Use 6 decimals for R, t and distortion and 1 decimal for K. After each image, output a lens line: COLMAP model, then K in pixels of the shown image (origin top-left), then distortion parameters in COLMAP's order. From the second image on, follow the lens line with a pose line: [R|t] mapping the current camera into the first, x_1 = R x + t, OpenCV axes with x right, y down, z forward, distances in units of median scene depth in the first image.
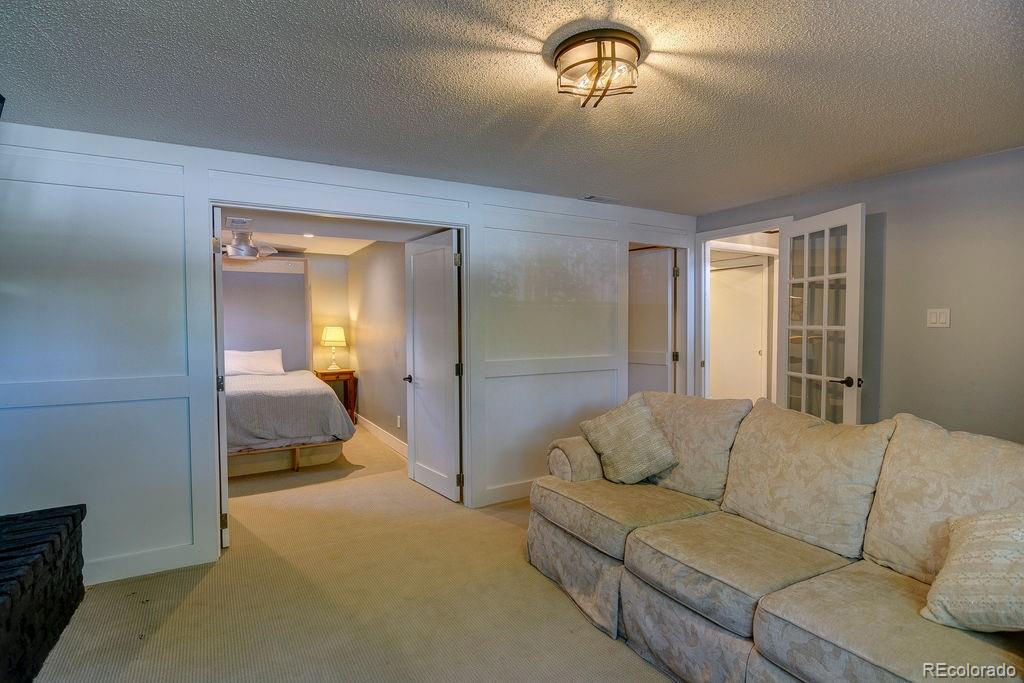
lens RADIAL K [[489.3, 0, 505.0], [0, 489.3, 338.2], [0, 0, 1]] dist [-0.008231, -0.006755]
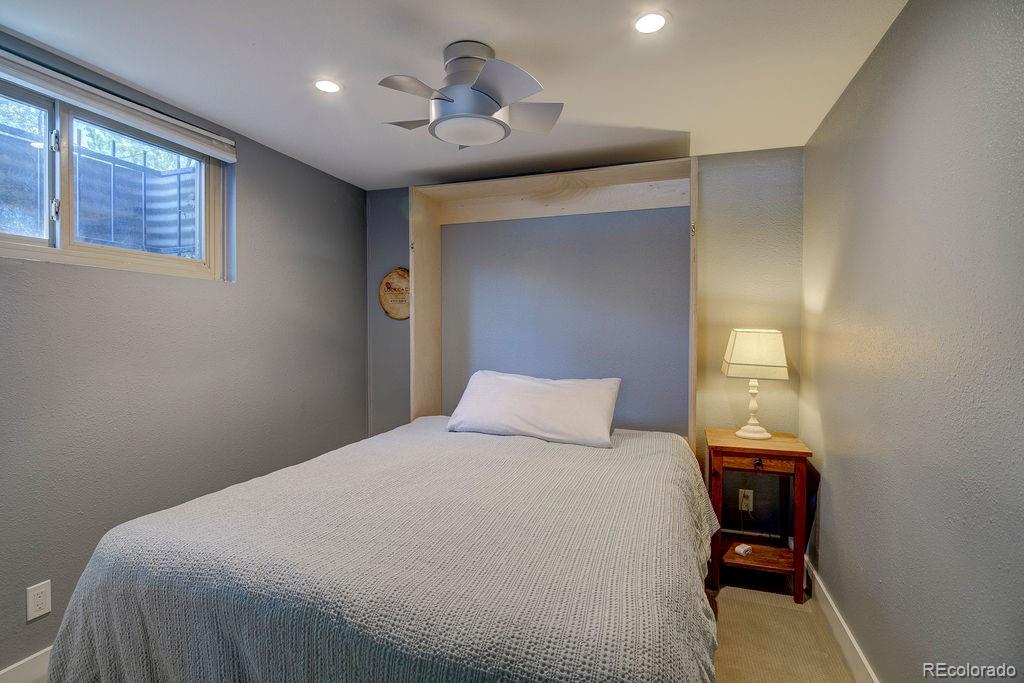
lens RADIAL K [[489.3, 0, 506.1], [0, 489.3, 336.8], [0, 0, 1]] dist [-0.008231, -0.006755]
pose [[0.651300, 0.029339, -0.758253, -0.184476], [-0.034562, 0.999362, 0.008982, -0.012385], [0.758033, 0.020357, 0.651898, 0.593051]]
